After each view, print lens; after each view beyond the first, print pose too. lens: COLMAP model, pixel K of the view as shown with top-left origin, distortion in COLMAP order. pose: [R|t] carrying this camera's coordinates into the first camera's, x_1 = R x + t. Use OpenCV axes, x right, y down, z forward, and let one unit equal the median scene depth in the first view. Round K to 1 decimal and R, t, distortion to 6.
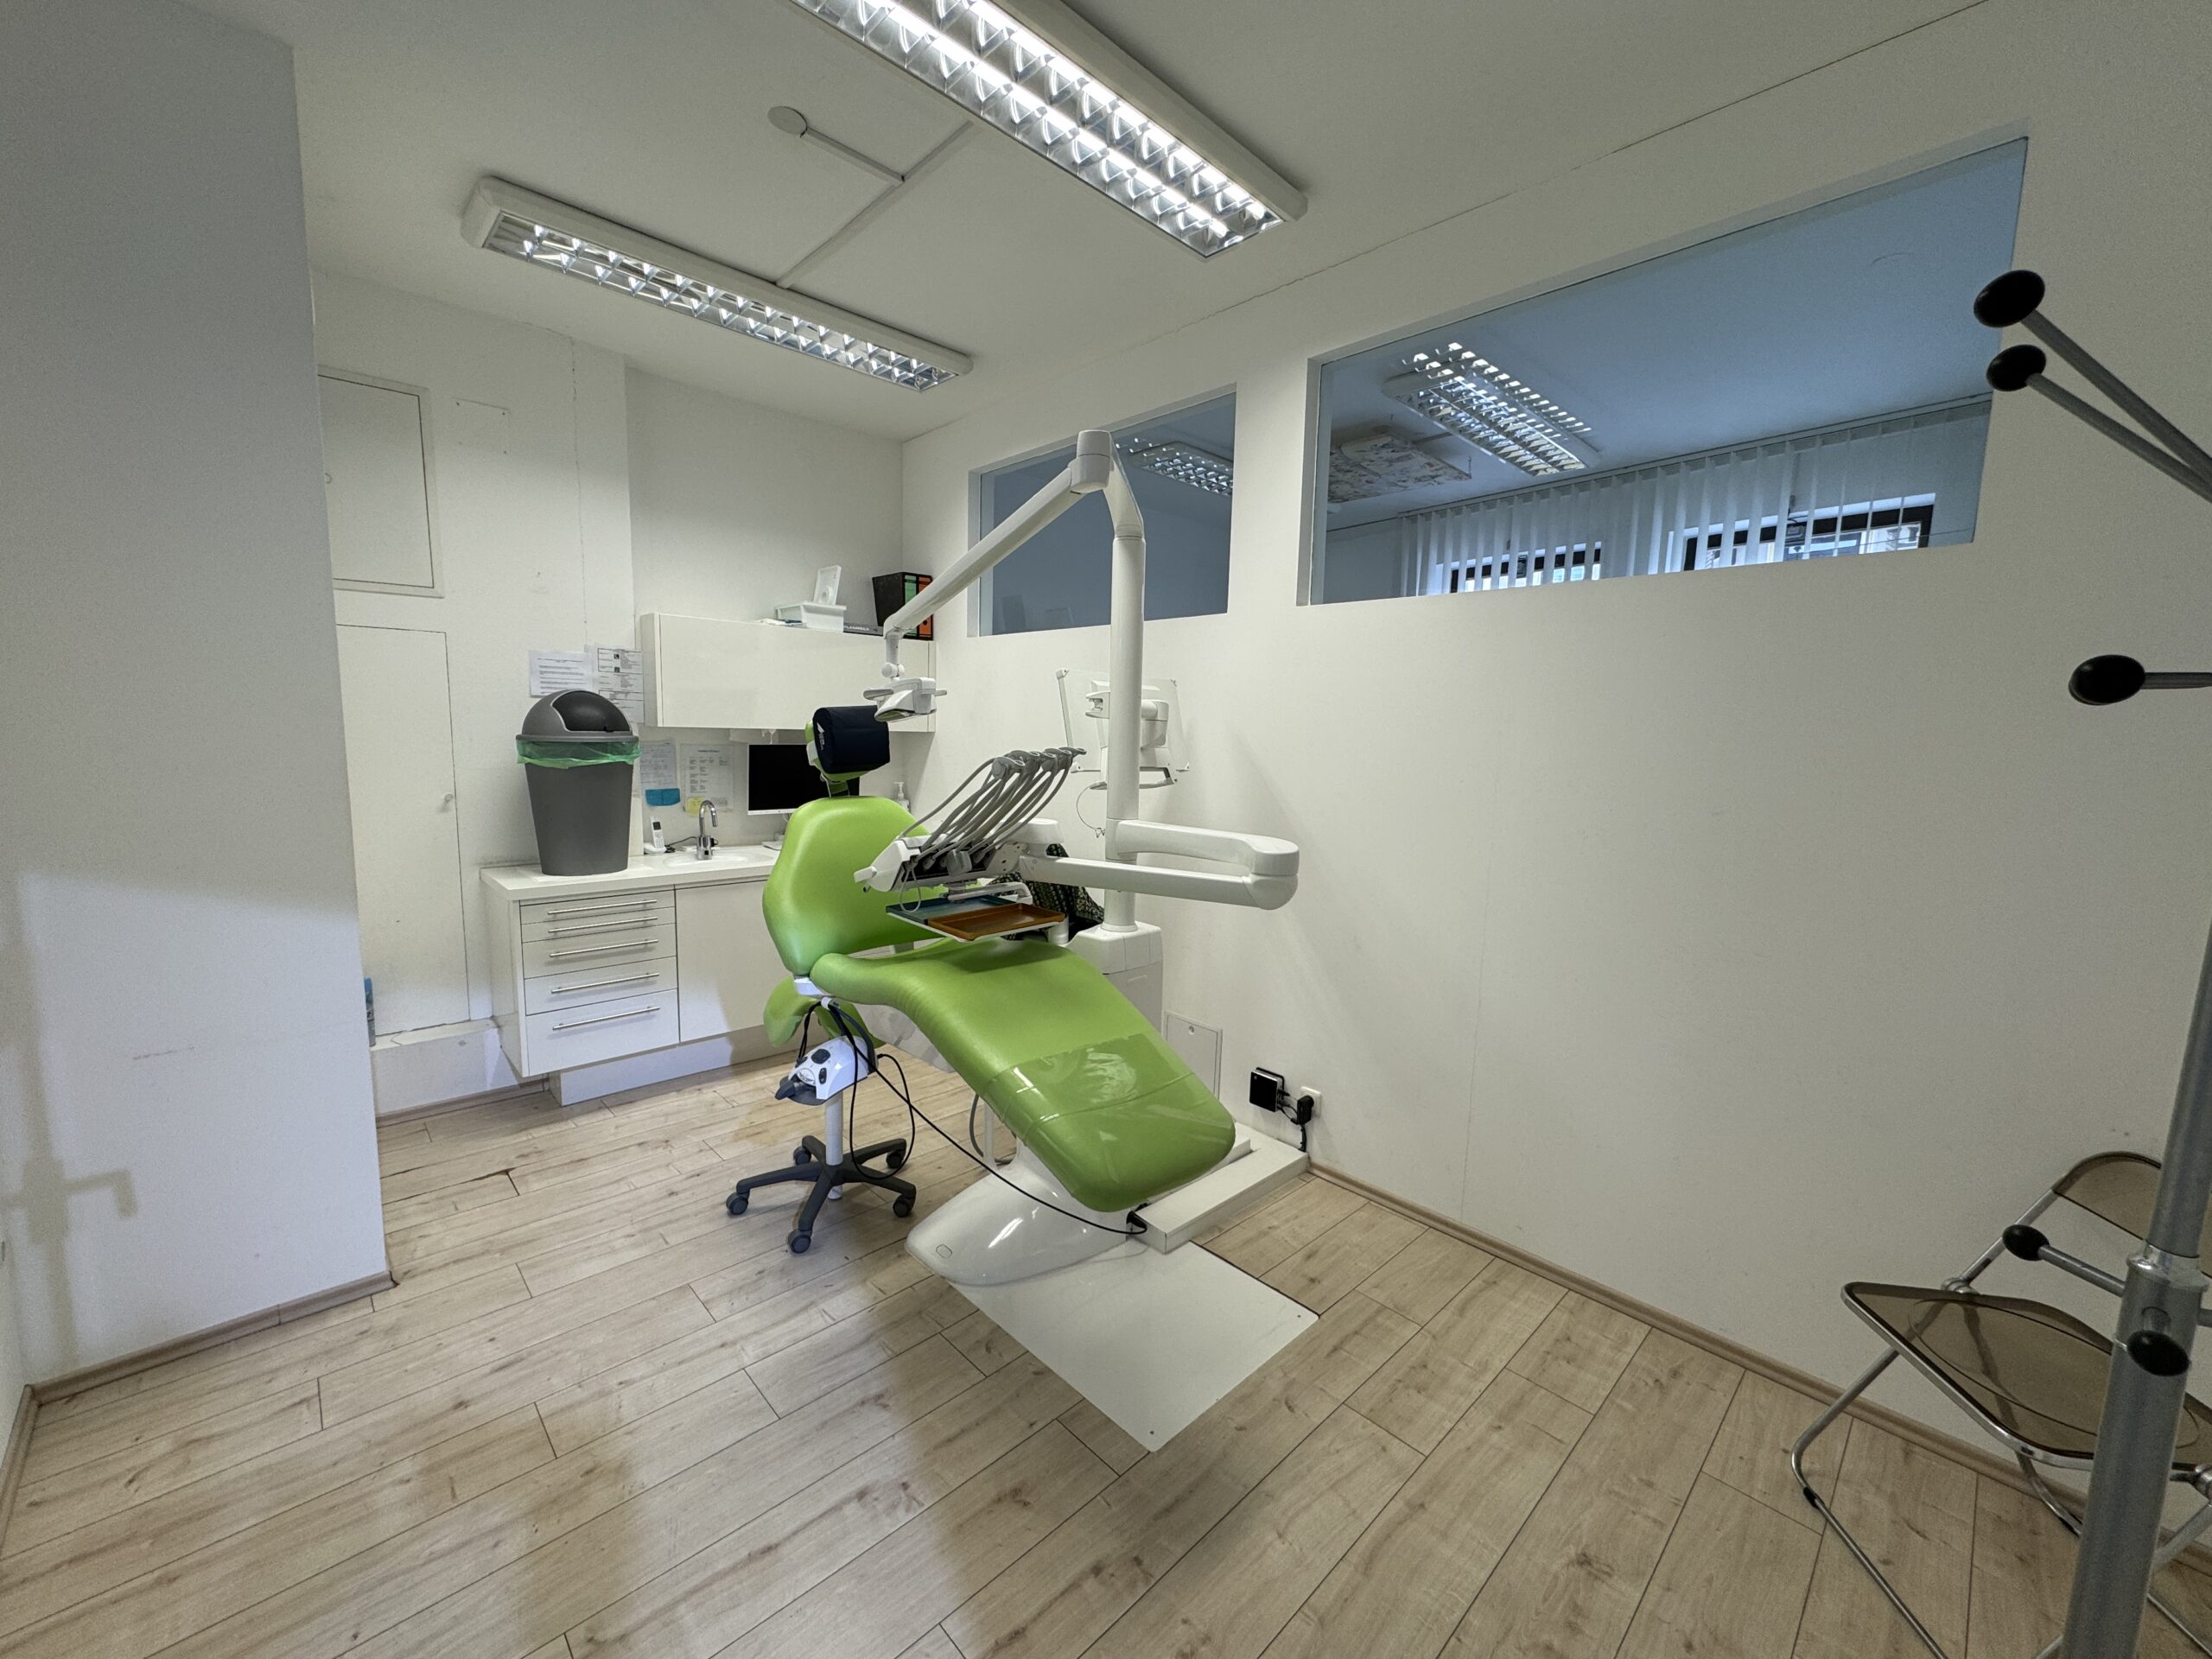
lens RADIAL K [[876.7, 0, 1105.1], [0, 876.7, 839.0], [0, 0, 1]] dist [0.000990, 0.000233]
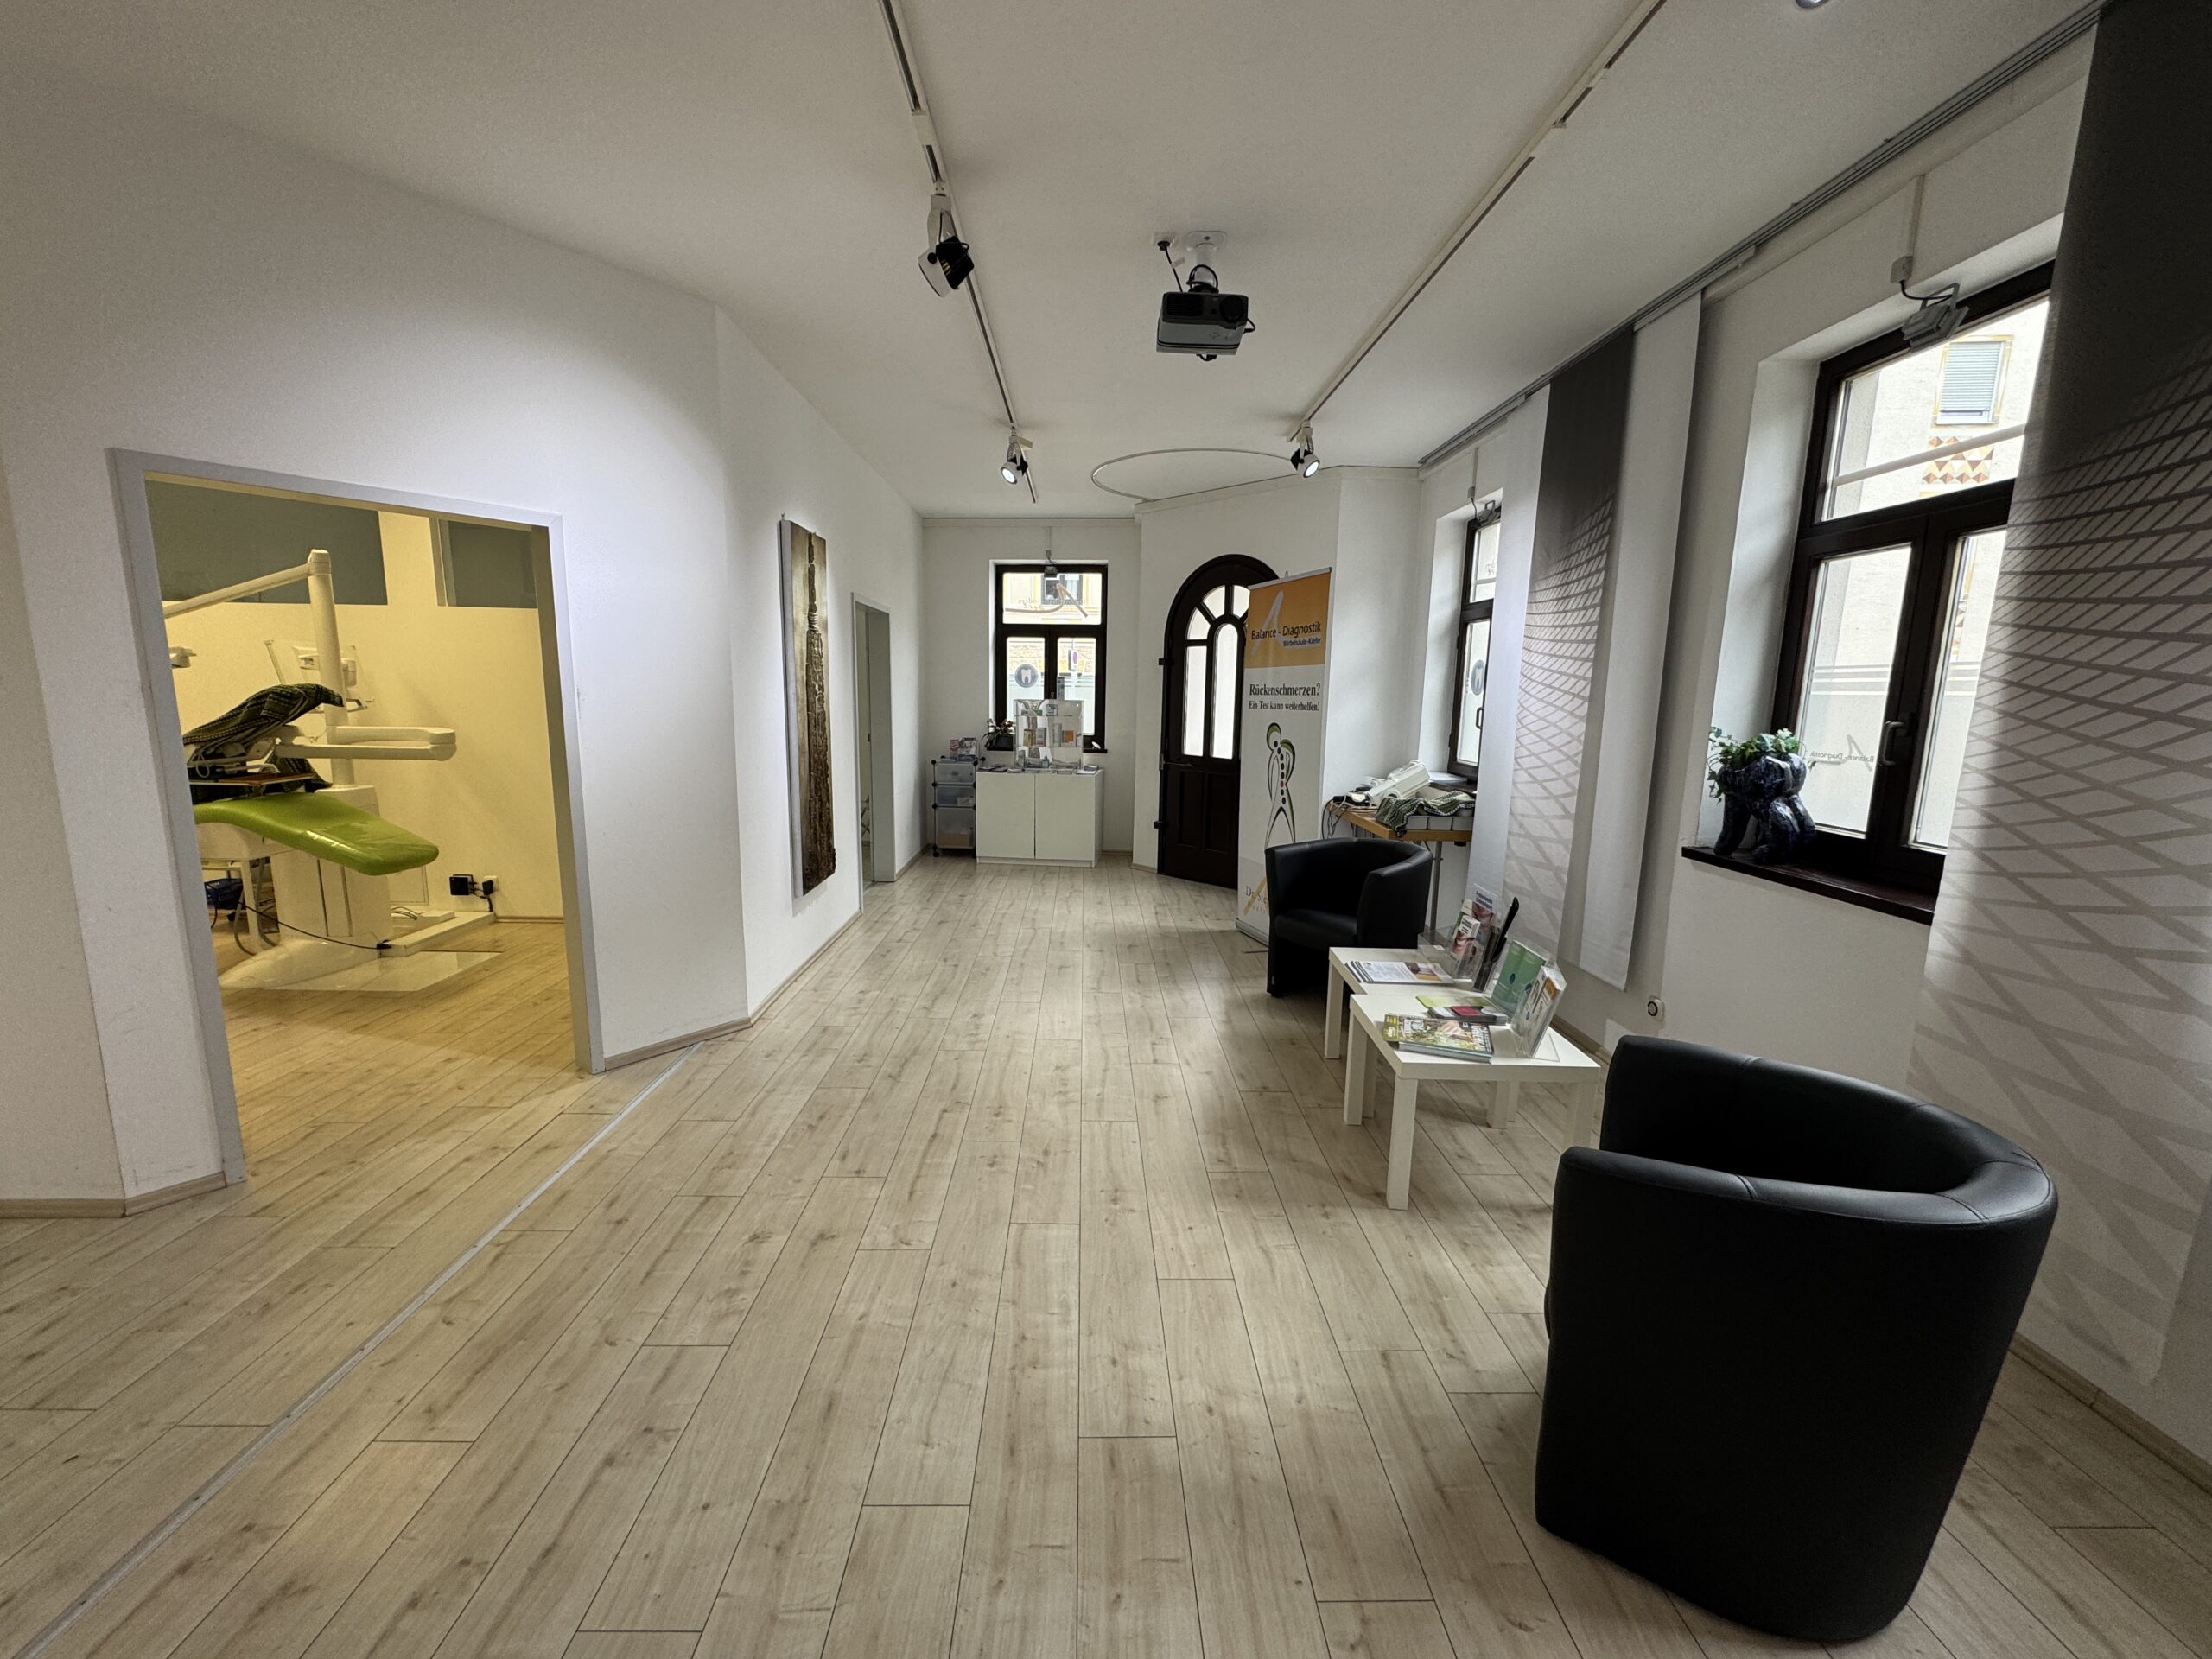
lens RADIAL K [[876.7, 0, 1097.9], [0, 876.7, 832.6], [0, 0, 1]] dist [0.000990, 0.000233]
pose [[0.682211, -0.126638, 0.720105, -0.205612], [0.090356, 0.991939, 0.088841, 0.149706], [-0.725551, 0.004457, 0.688154, -1.176689]]
